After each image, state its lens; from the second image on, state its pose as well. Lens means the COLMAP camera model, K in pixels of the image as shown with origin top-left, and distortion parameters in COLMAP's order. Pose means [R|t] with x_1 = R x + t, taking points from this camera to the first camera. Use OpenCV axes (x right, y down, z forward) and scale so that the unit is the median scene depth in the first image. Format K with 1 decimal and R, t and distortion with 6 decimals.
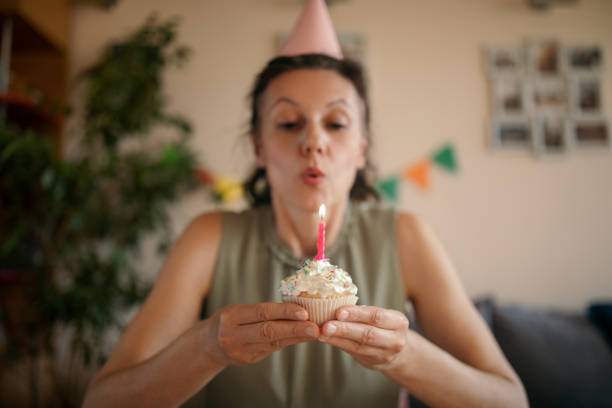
lens RADIAL K [[617.0, 0, 306.0], [0, 617.0, 204.0], [0, 0, 1]] dist [0.001322, 0.010083]
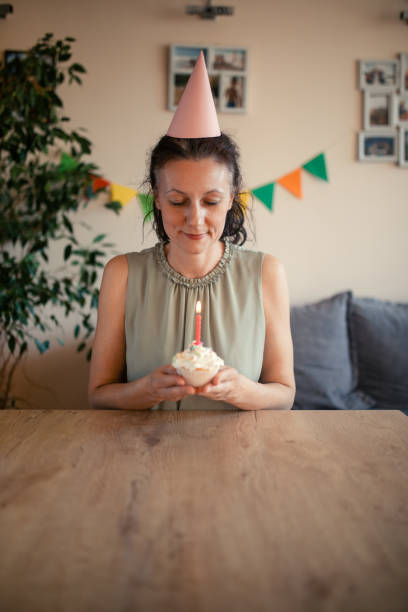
lens RADIAL K [[617.0, 0, 204.0], [0, 617.0, 306.0], [0, 0, 1]] dist [0.001322, 0.010083]
pose [[0.999816, 0.002743, 0.018977, 0.002349], [-0.006793, 0.976188, 0.216821, -0.082635], [-0.017930, -0.216910, 0.976027, -0.161144]]
